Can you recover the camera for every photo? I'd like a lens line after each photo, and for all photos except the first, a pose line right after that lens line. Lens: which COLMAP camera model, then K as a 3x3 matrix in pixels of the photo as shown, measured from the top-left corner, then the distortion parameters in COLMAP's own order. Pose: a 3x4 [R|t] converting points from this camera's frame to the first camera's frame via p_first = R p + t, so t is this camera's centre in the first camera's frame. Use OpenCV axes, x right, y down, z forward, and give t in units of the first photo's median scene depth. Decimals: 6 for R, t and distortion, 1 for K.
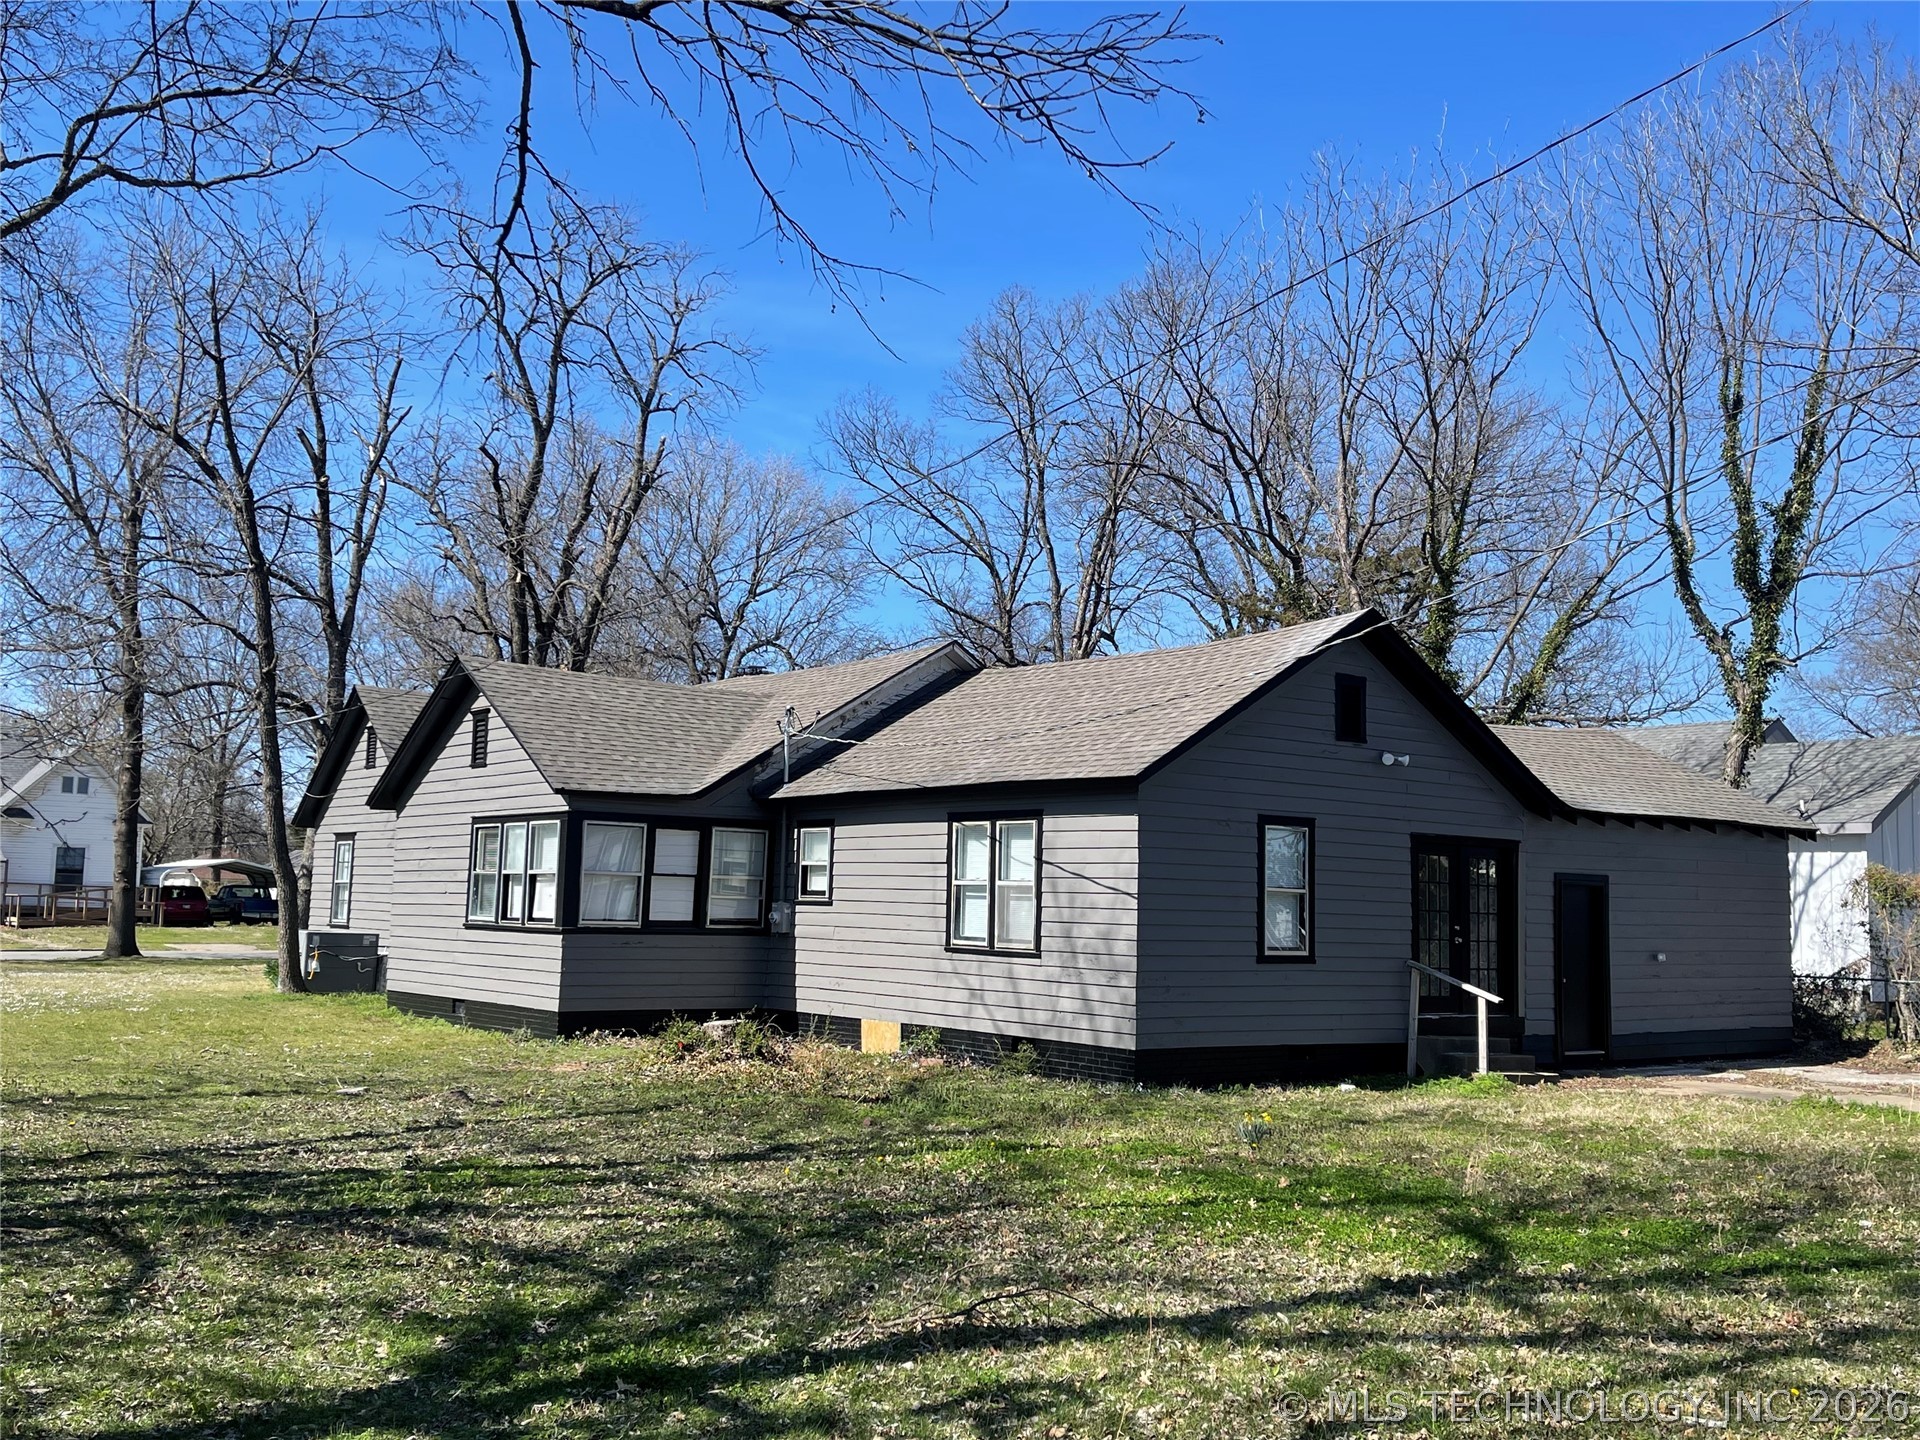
lens RADIAL K [[1747.3, 0, 960.0], [0, 1747.3, 720.0], [0, 0, 1]] dist [0.011194, 0.002851]
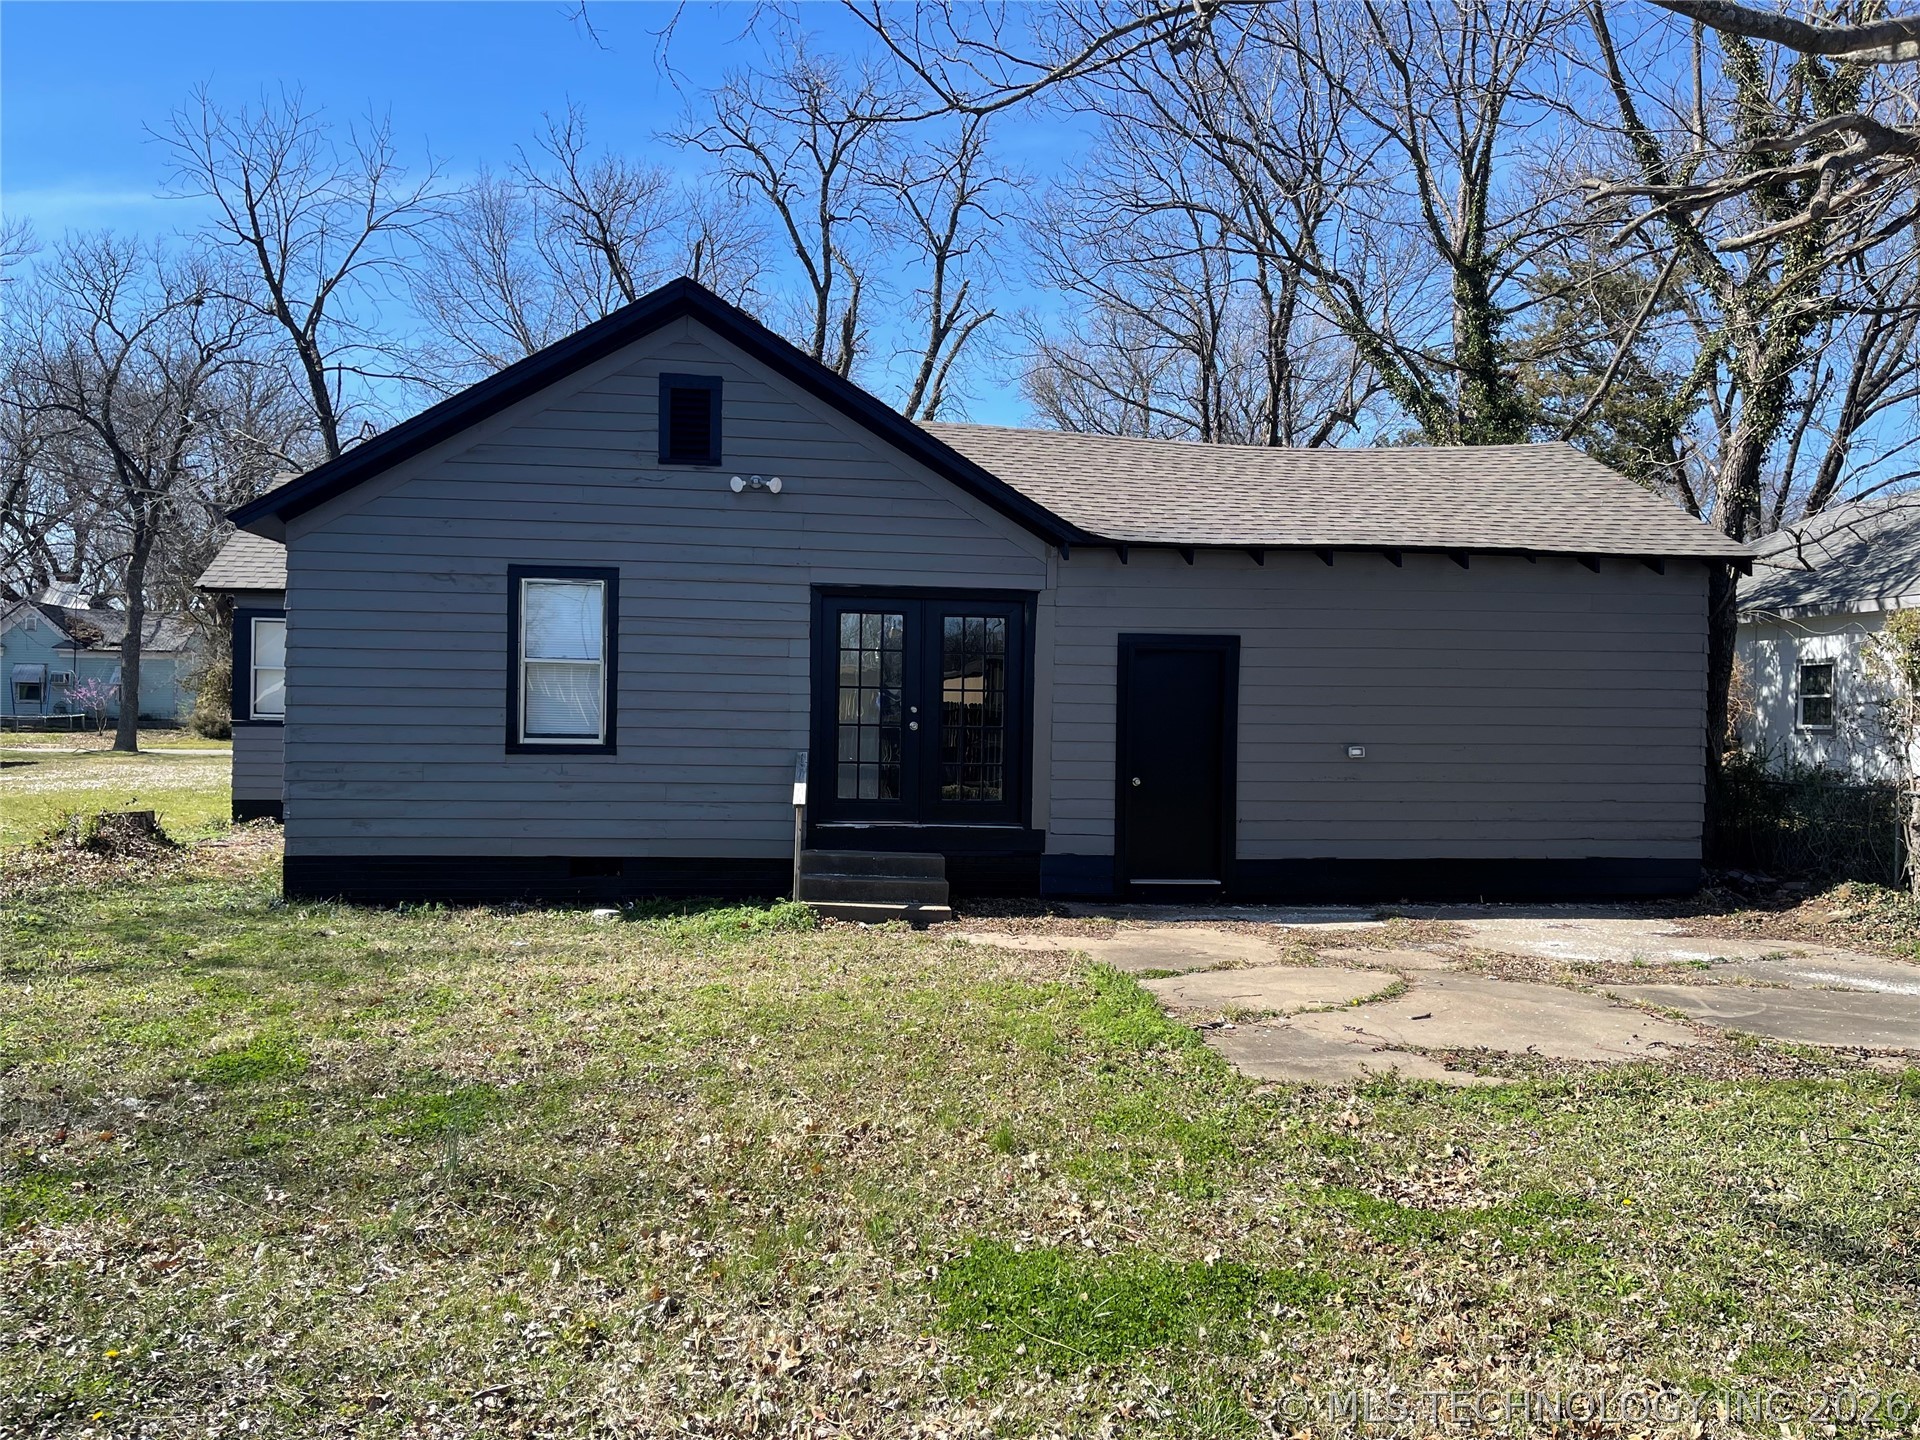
lens RADIAL K [[1463.5, 0, 960.0], [0, 1463.5, 720.0], [0, 0, 1]] dist [0.008032, 0.001712]
pose [[0.882844, -0.011675, -0.469521, 0.588761], [0.057795, 0.994794, 0.083934, 0.071679], [0.466097, -0.101236, 0.878923, 0.458256]]
